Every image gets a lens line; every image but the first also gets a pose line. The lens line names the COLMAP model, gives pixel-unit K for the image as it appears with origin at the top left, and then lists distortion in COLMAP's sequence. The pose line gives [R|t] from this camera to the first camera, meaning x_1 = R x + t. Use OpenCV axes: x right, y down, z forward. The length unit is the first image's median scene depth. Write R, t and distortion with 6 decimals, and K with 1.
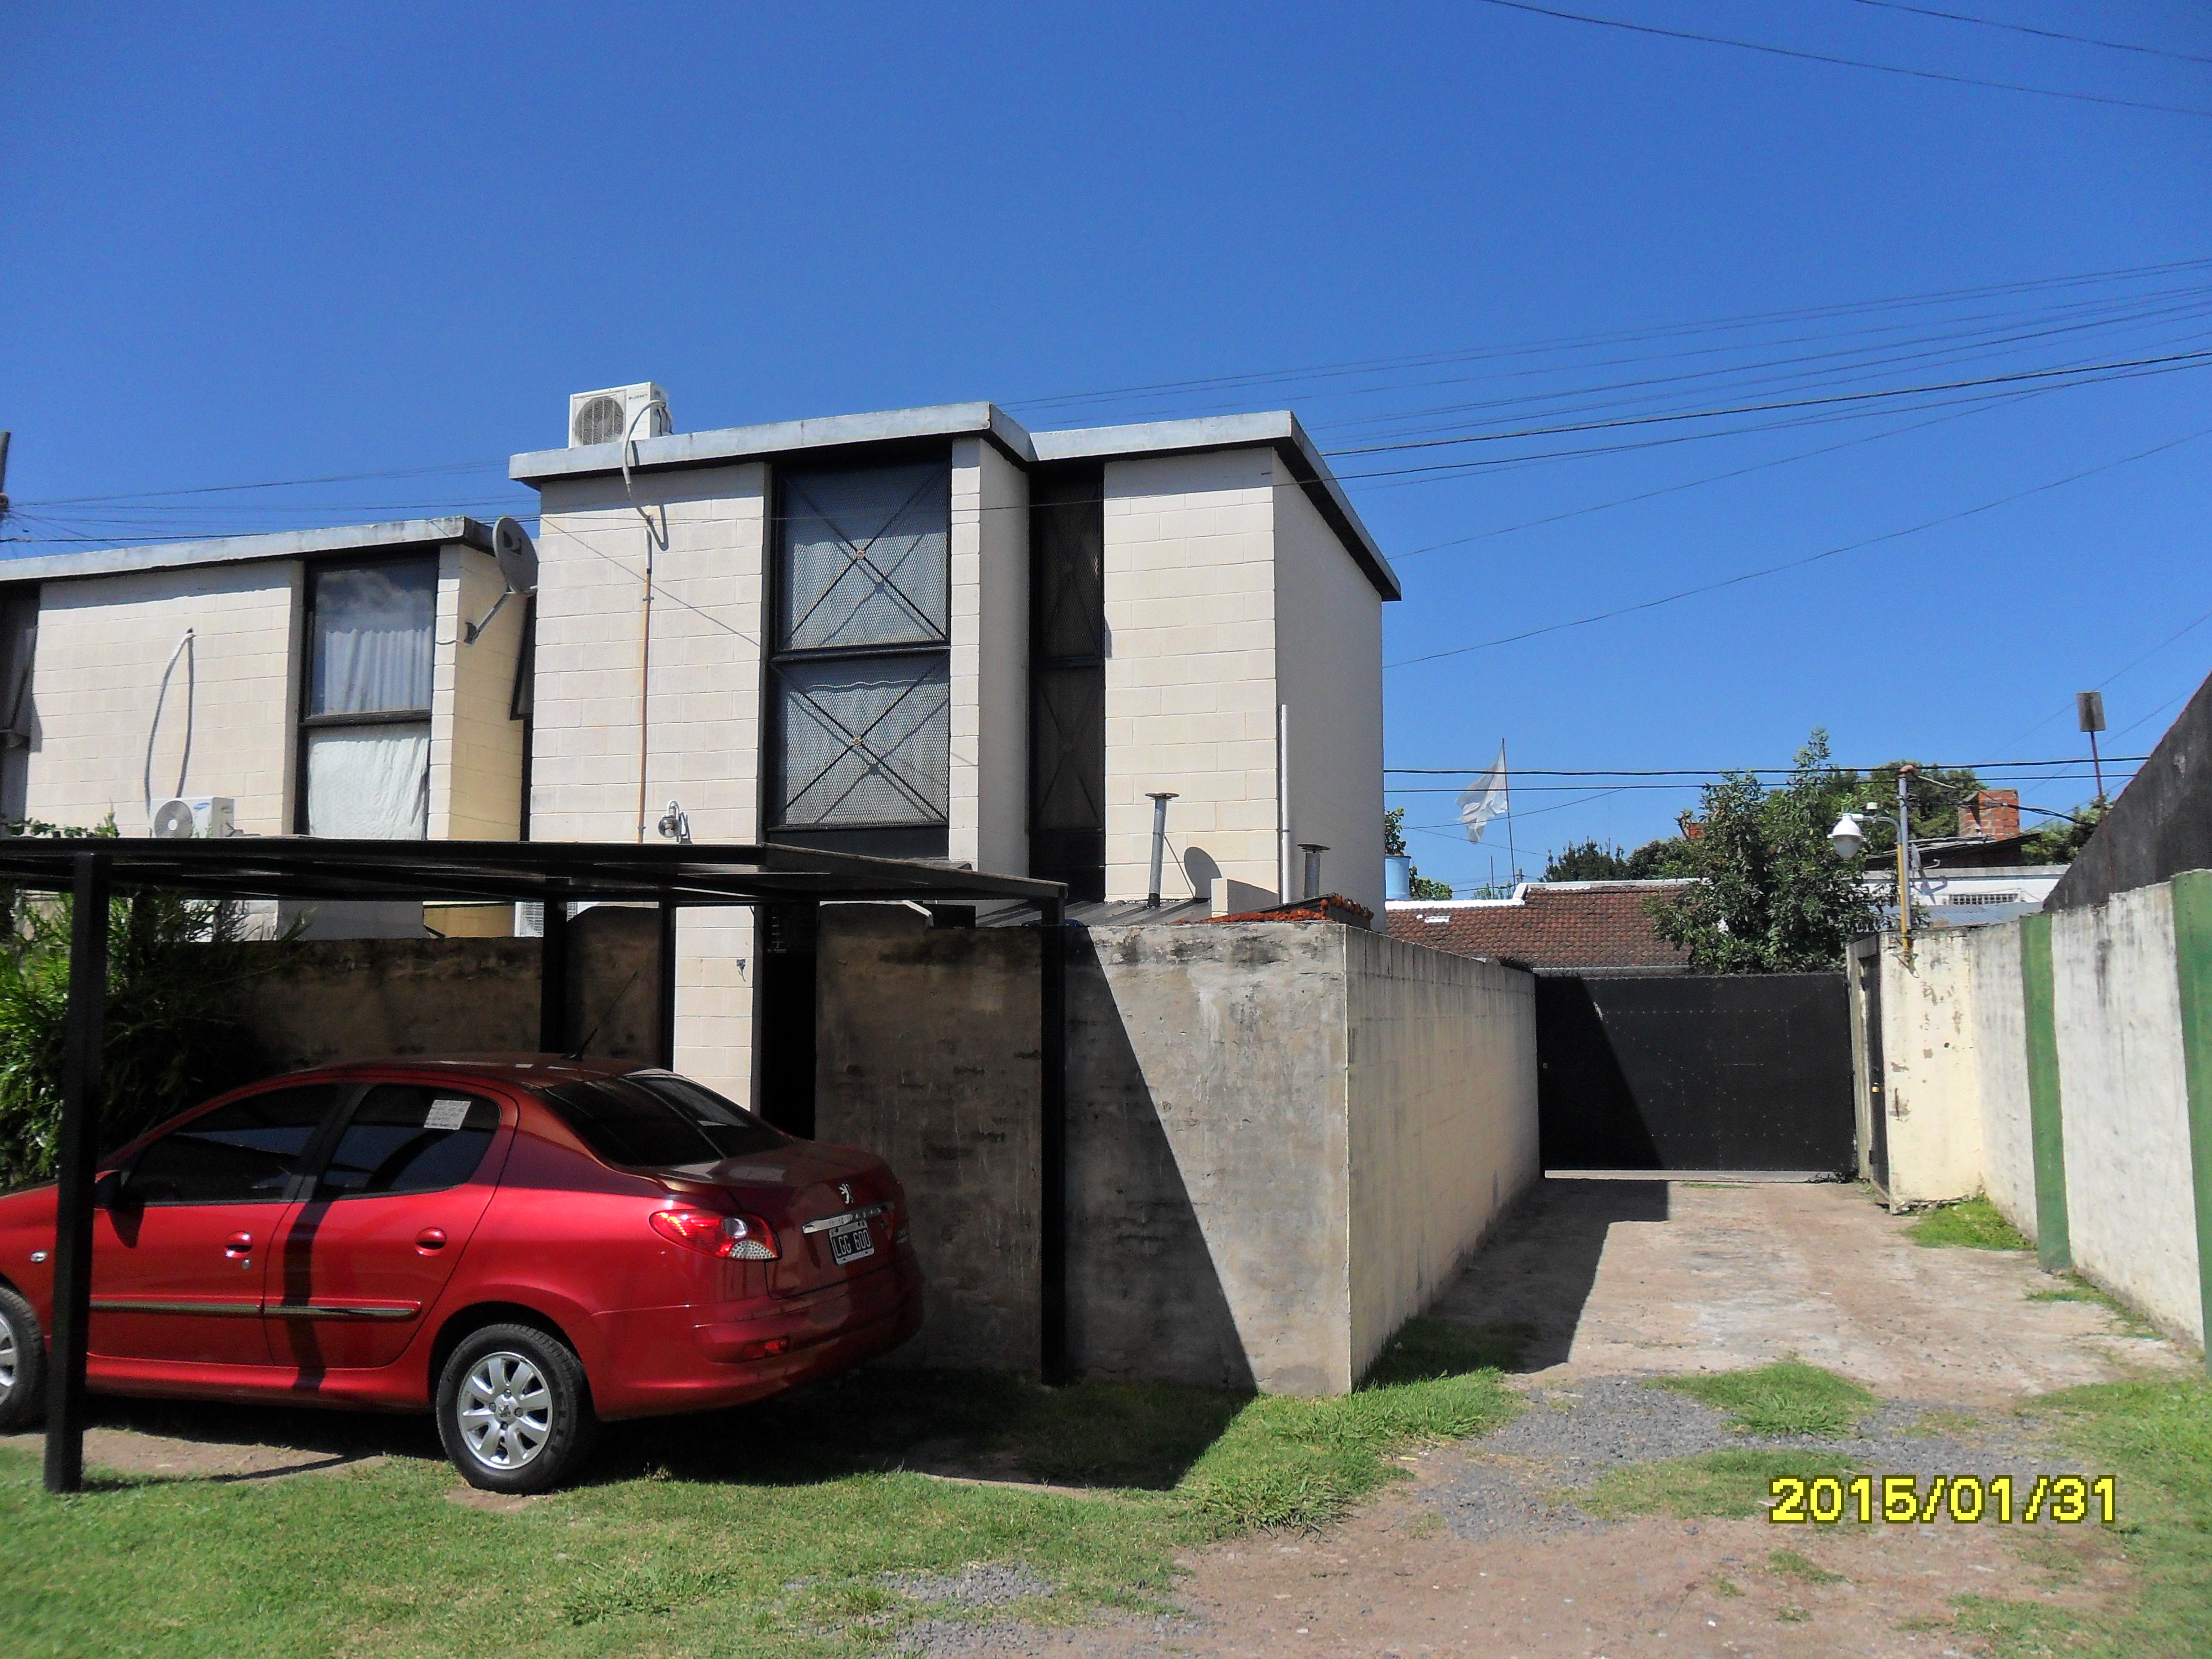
lens RADIAL K [[1787.5, 0, 1106.8], [0, 1787.5, 844.6], [0, 0, 1]] dist [-0.053414, 0.059696]
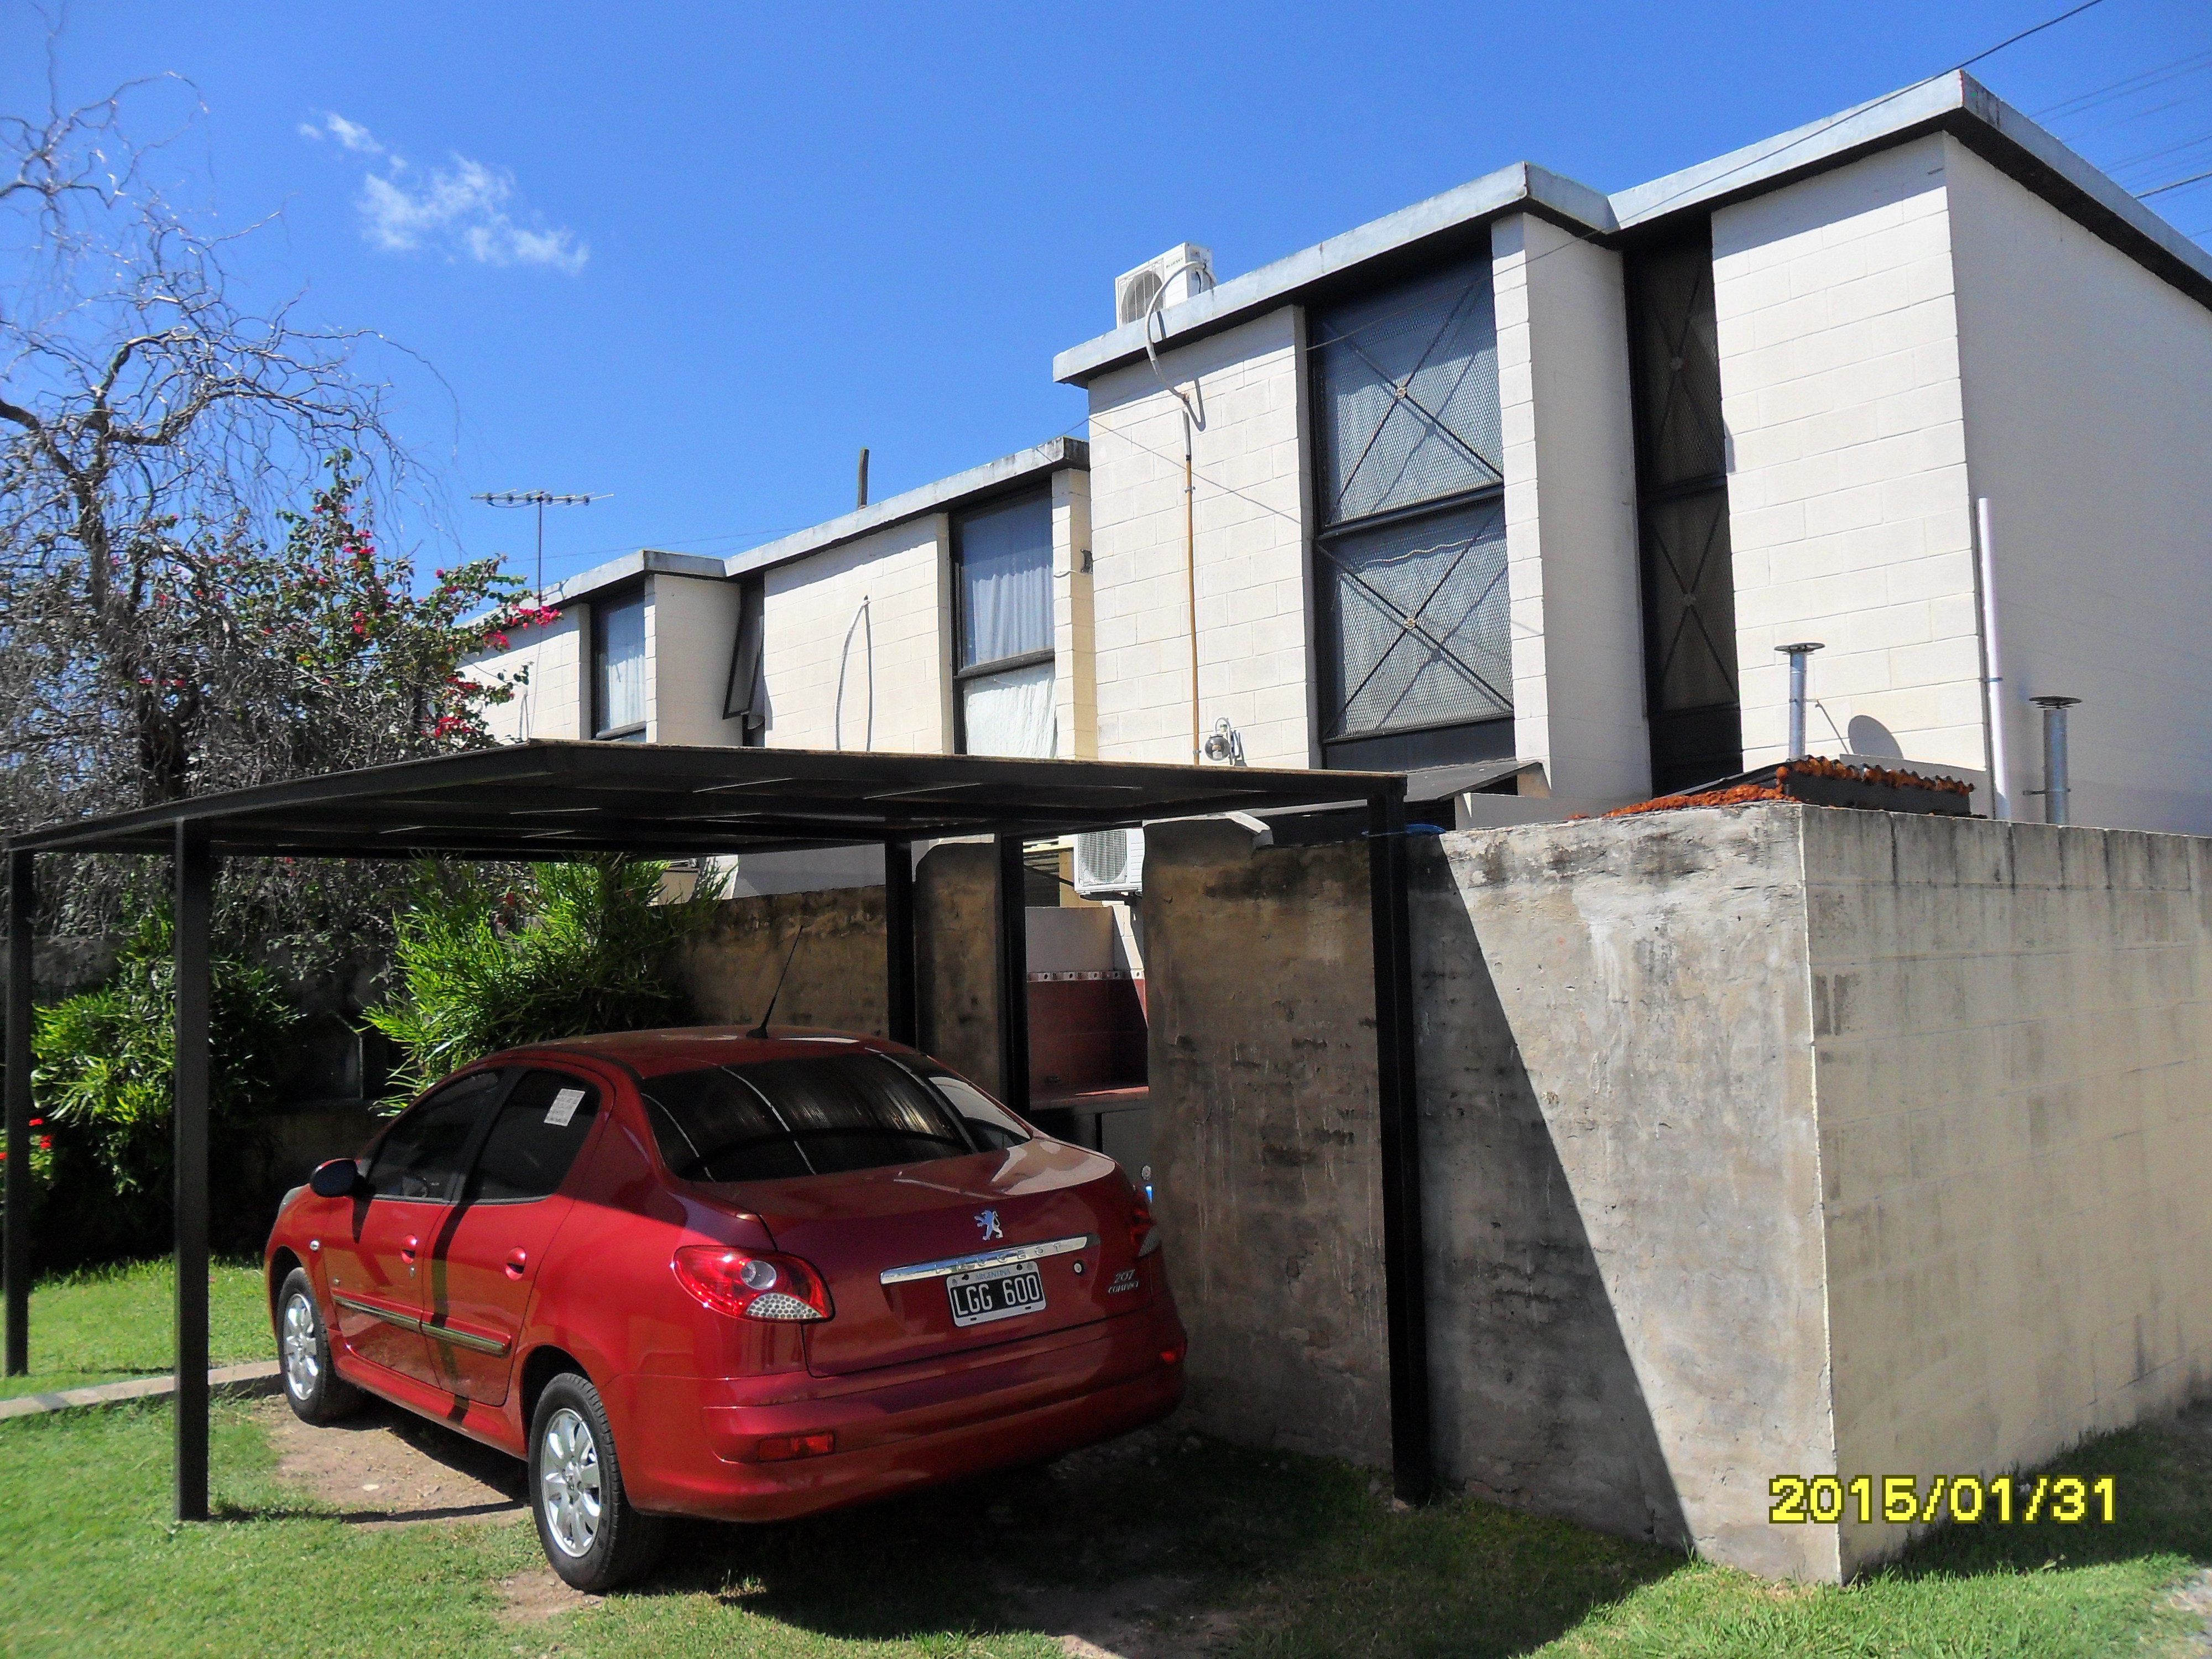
lens RADIAL K [[1787.5, 0, 1106.8], [0, 1787.5, 844.6], [0, 0, 1]] dist [-0.053414, 0.059696]
pose [[0.859276, -0.055930, -0.508446, 0.226759], [0.073939, 0.997146, 0.015269, 0.030437], [0.506141, -0.050714, 0.860958, 0.352058]]
